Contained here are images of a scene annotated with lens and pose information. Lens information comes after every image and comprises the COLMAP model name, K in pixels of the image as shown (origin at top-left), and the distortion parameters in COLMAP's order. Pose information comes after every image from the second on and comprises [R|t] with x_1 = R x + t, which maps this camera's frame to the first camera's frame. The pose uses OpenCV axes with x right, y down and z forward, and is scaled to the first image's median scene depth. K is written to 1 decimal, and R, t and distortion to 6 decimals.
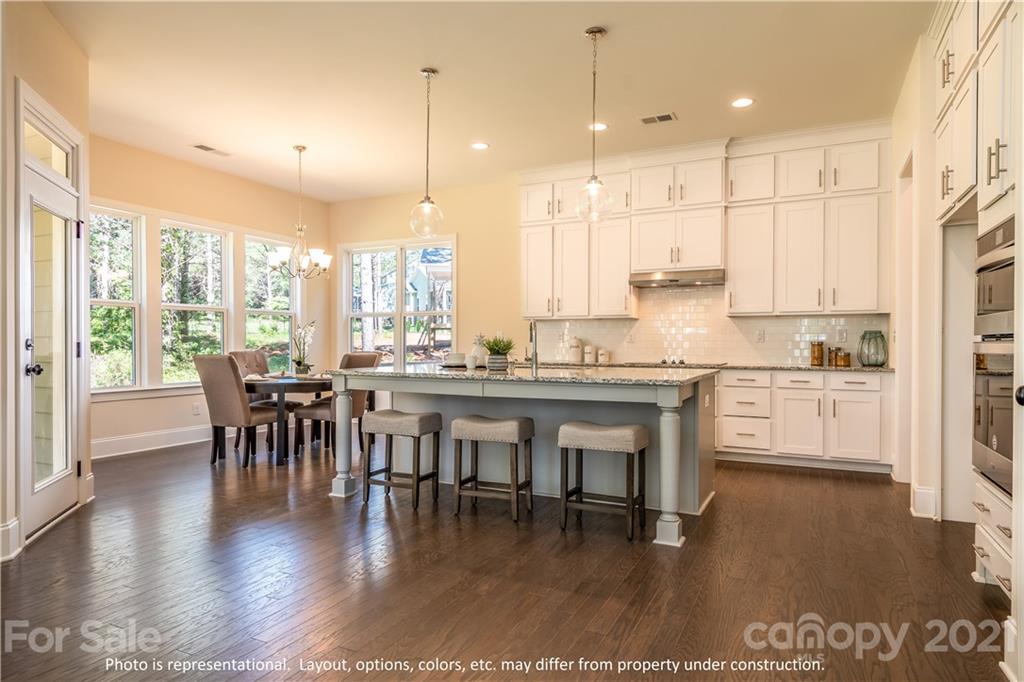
lens RADIAL K [[594.7, 0, 512.0], [0, 594.7, 341.0], [0, 0, 1]] dist [-0.006833, -0.003883]
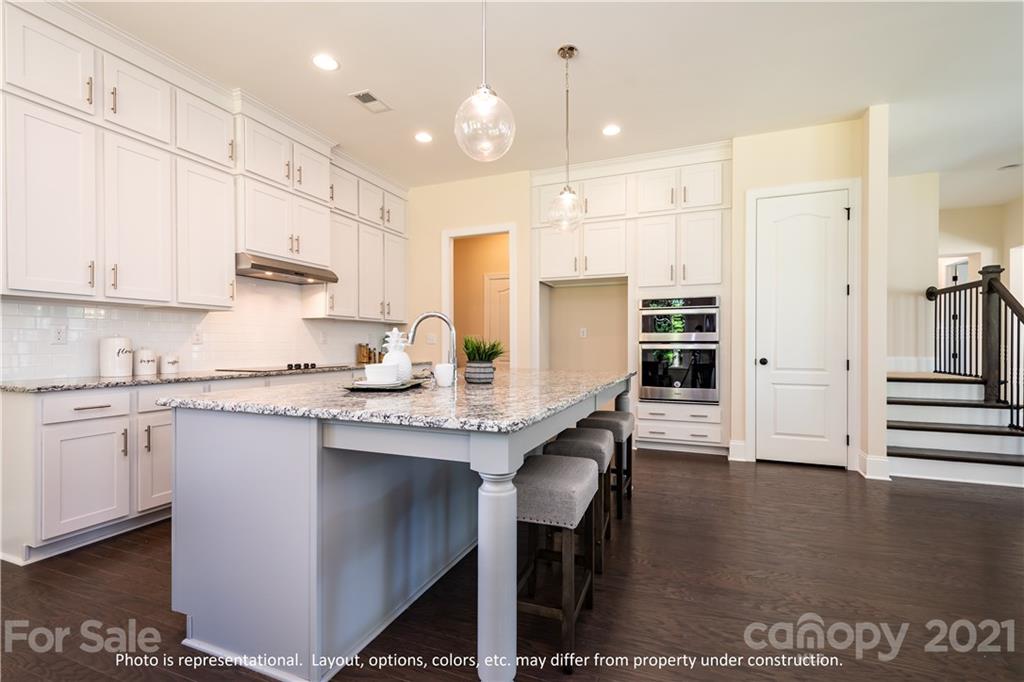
lens RADIAL K [[450.0, 0, 512.0], [0, 450.0, 341.0], [0, 0, 1]] dist [-0.001396, -0.000148]
pose [[-0.086830, 0.007015, 0.996198, -0.470778], [-0.002675, 0.999970, -0.007274, 0.002112], [-0.996220, -0.003296, -0.086809, 0.845904]]
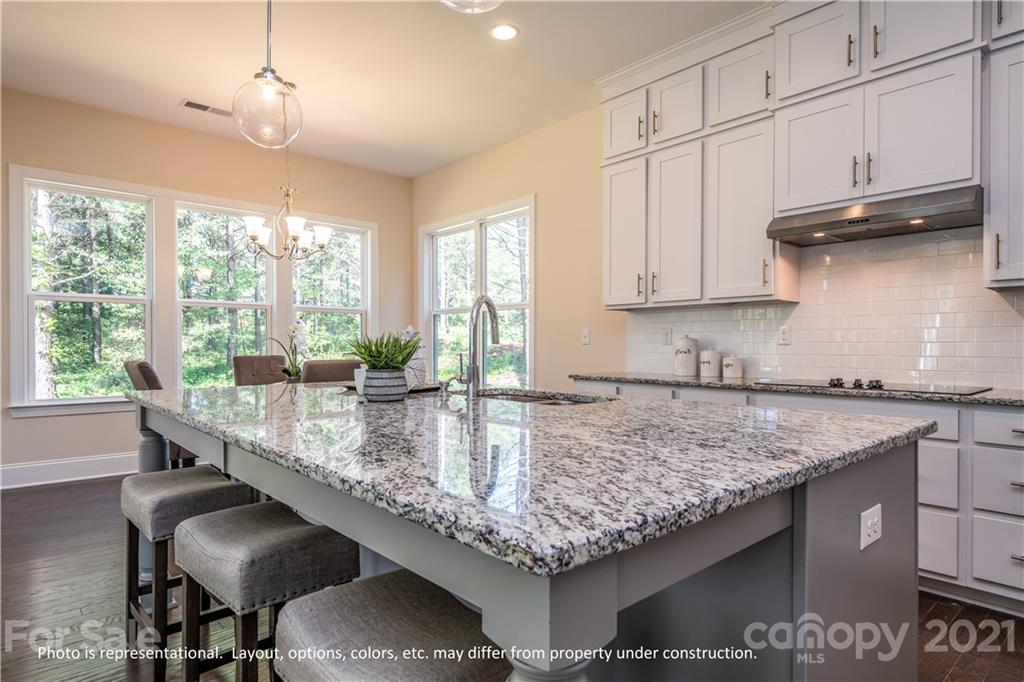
lens RADIAL K [[577.9, 0, 505.8], [0, 577.9, 345.1], [0, 0, 1]] dist [-0.002962, -0.001135]
pose [[0.926499, 0.000665, -0.376296, 0.205931], [0.000858, 0.999992, 0.003879, 0.000431], [0.376295, -0.003917, 0.926491, 0.498927]]
